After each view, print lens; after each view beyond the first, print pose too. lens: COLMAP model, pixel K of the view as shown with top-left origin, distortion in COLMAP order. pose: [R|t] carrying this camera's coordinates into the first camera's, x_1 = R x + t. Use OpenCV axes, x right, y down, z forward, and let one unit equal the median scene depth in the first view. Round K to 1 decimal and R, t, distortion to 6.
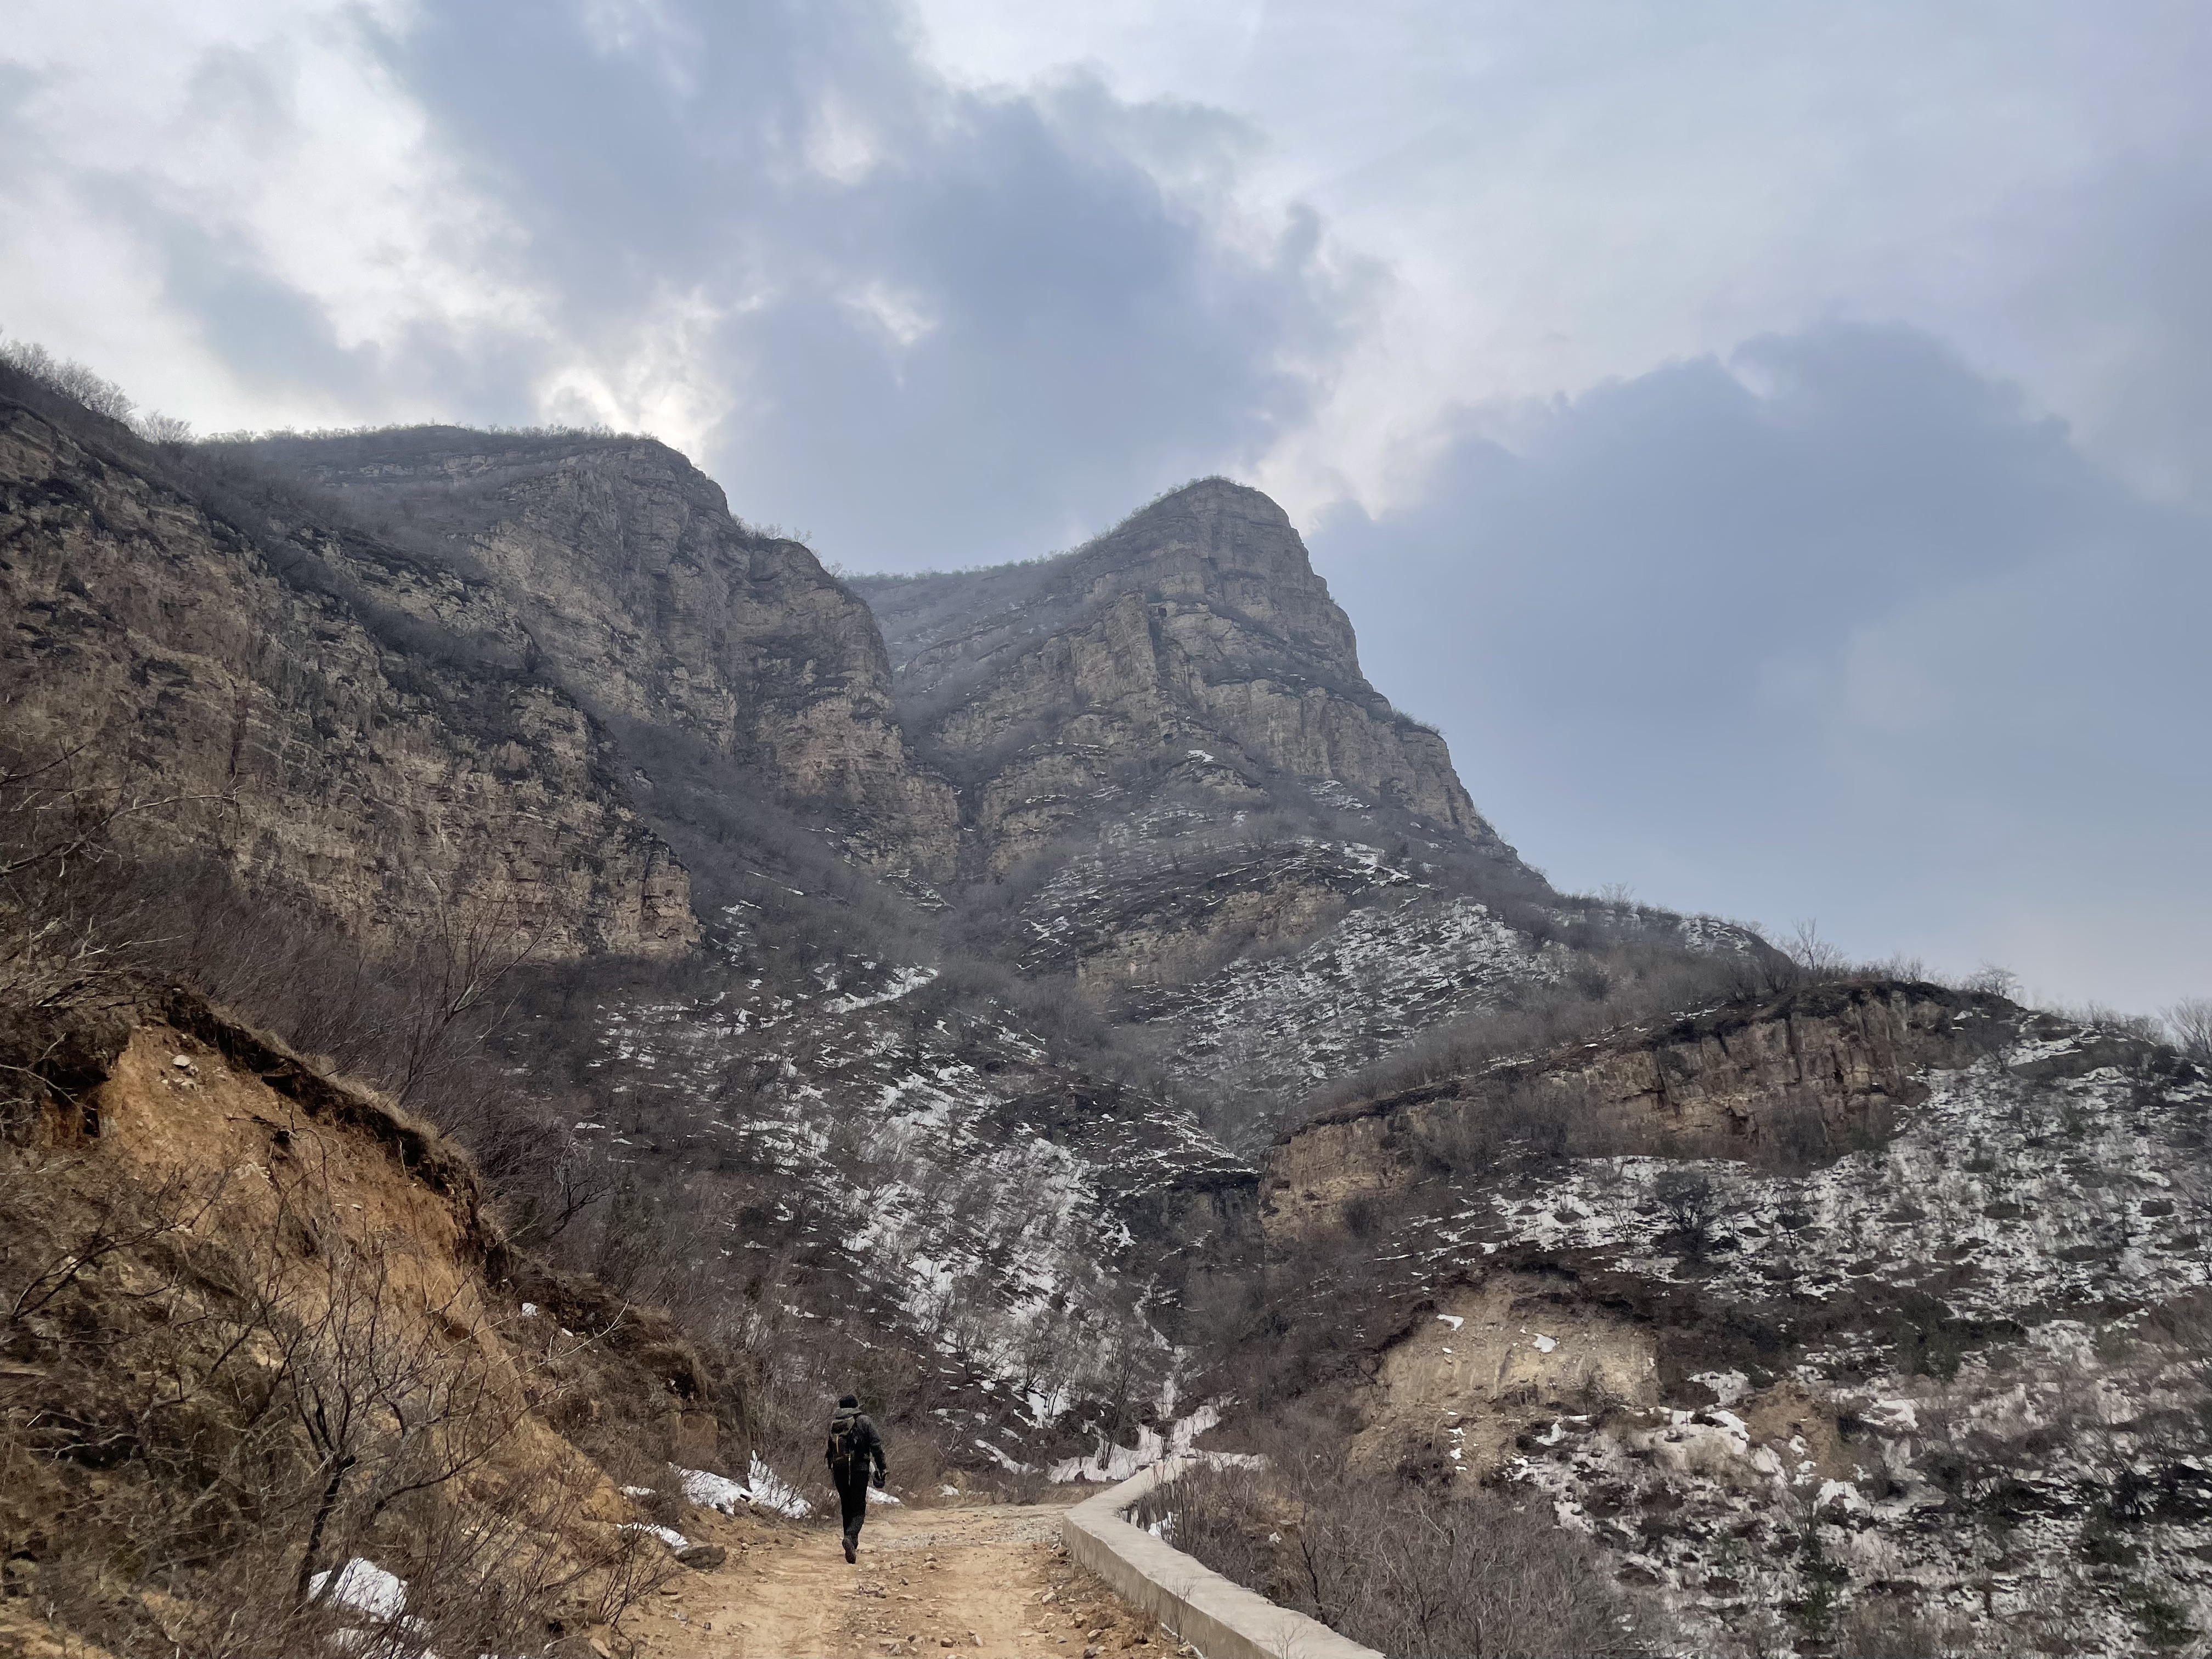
lens RADIAL K [[1662.2, 0, 1086.9], [0, 1662.2, 835.6], [0, 0, 1]] dist [0.108516, -0.127175]
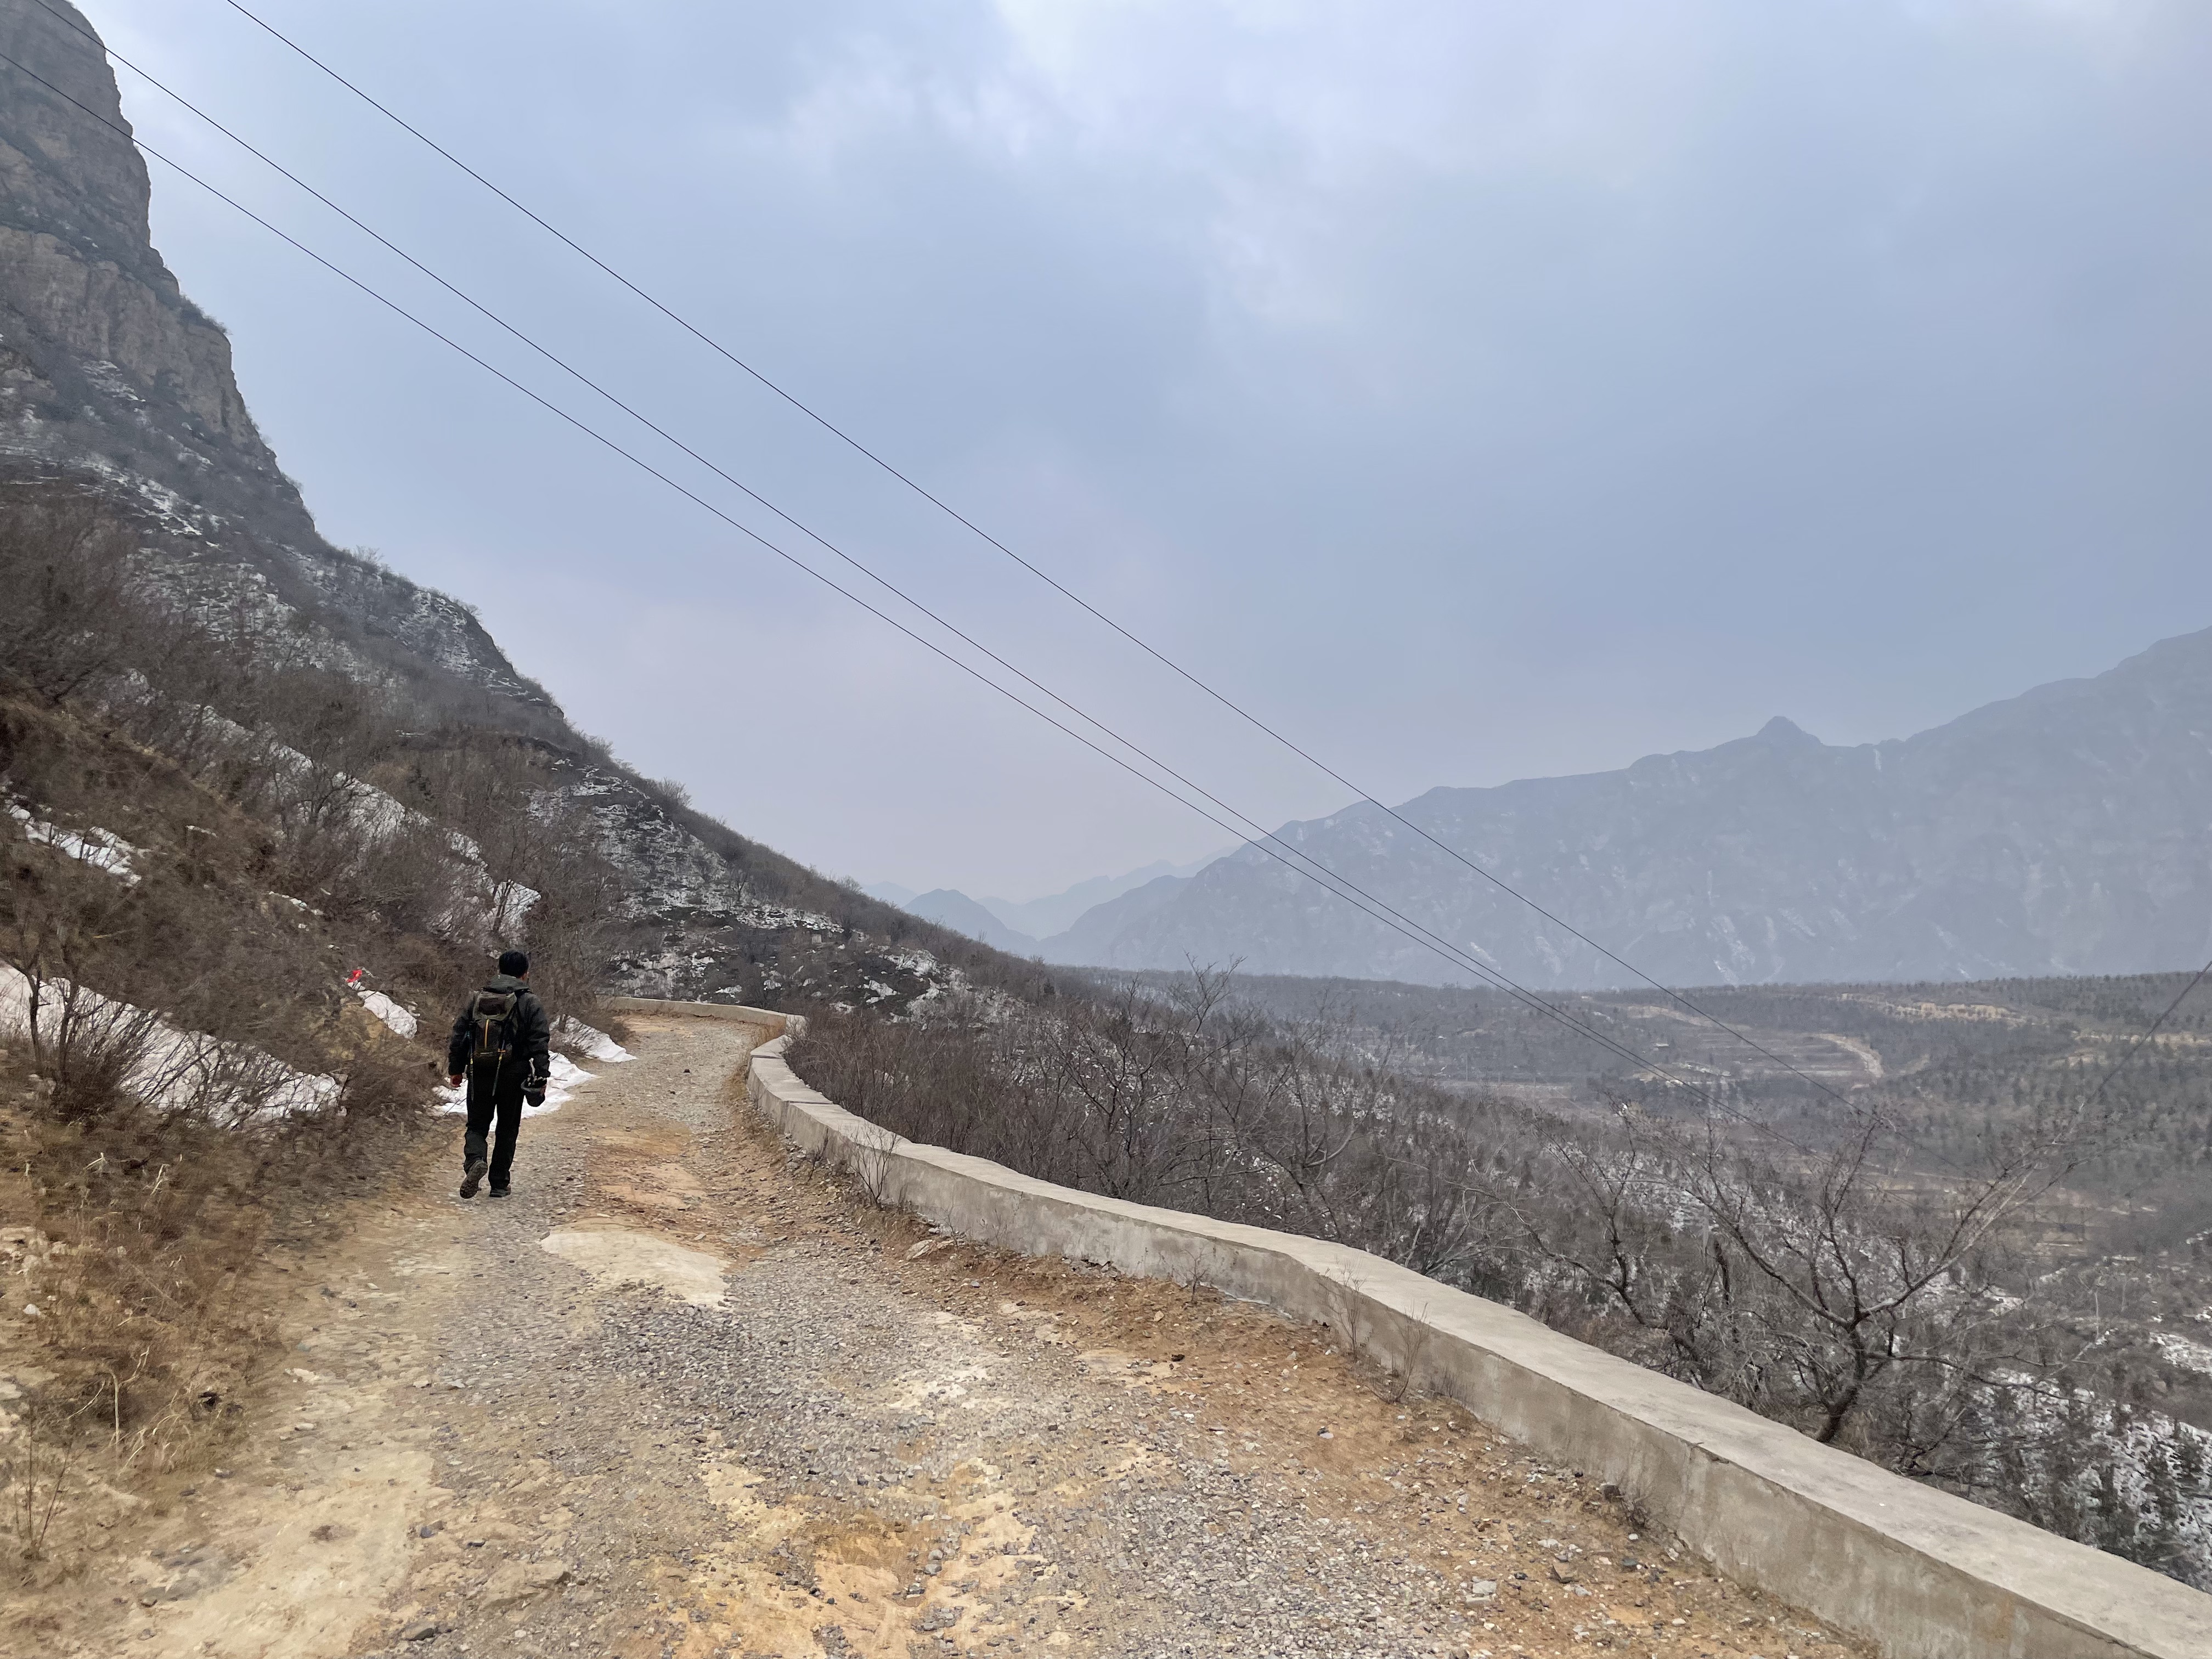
lens RADIAL K [[1662.2, 0, 1086.9], [0, 1662.2, 835.6], [0, 0, 1]] dist [0.108516, -0.127175]
pose [[0.723015, 0.130604, 0.678374, -0.086610], [-0.292015, 0.947705, 0.128774, -0.066566], [-0.626080, -0.291201, 0.723344, -0.206615]]
